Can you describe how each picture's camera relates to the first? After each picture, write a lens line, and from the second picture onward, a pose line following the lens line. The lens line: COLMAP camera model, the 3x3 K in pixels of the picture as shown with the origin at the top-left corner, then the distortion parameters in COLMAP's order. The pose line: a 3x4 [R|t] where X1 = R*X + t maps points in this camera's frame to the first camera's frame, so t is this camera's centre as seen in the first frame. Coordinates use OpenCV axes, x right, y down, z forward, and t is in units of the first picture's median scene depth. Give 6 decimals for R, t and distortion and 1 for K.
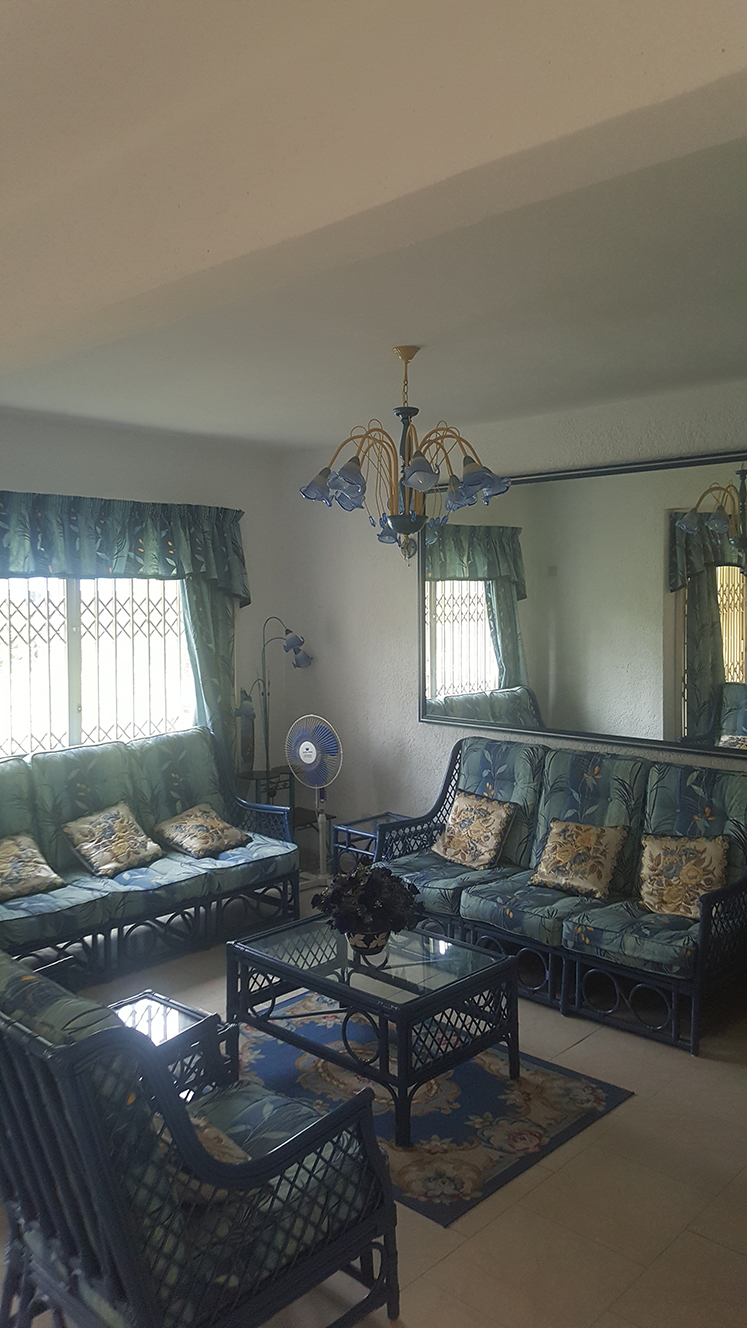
lens RADIAL K [[980.2, 0, 367.2], [0, 980.2, 628.0], [0, 0, 1]] dist [0.003209, -0.117622]
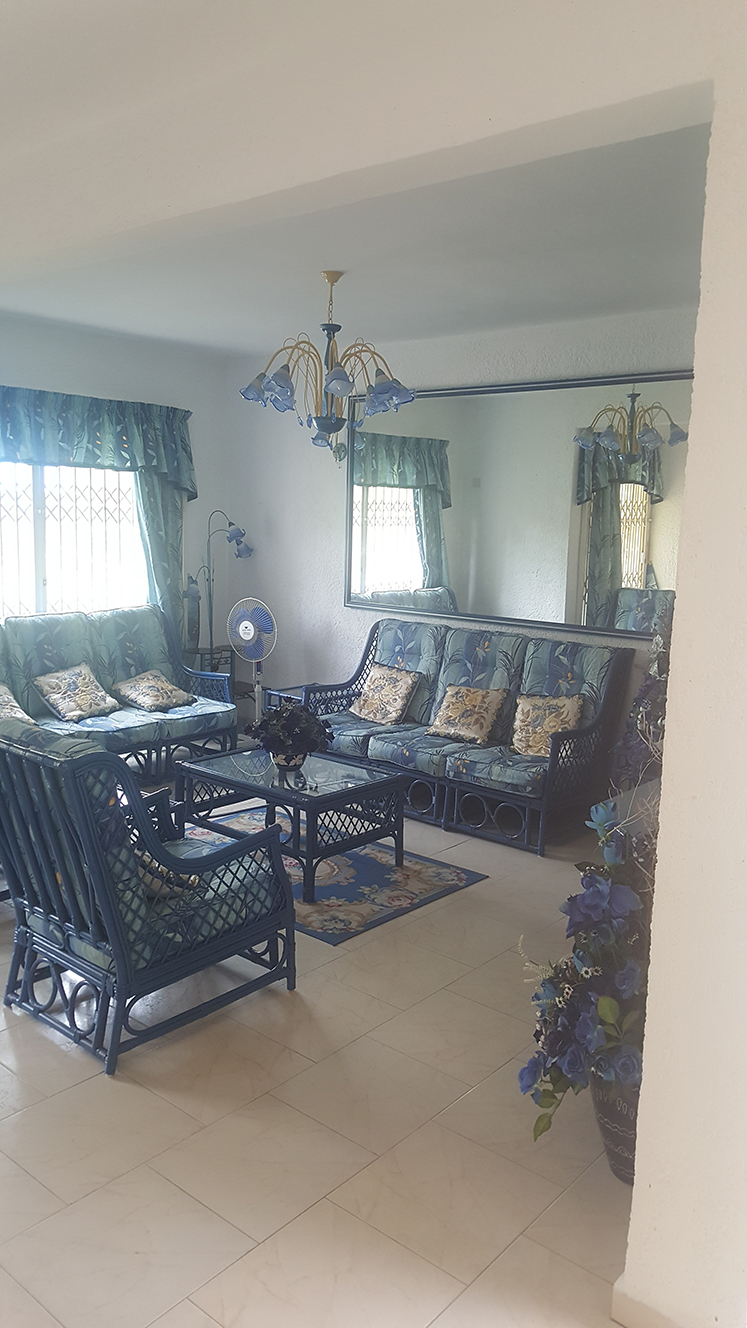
lens RADIAL K [[970.4, 0, 382.4], [0, 970.4, 685.2], [0, 0, 1]] dist [0.031963, -0.187666]
pose [[0.997094, 0.025419, 0.071816, 0.020981], [-0.035309, 0.989523, 0.139992, 0.030196], [-0.067505, -0.142121, 0.987545, -0.167248]]
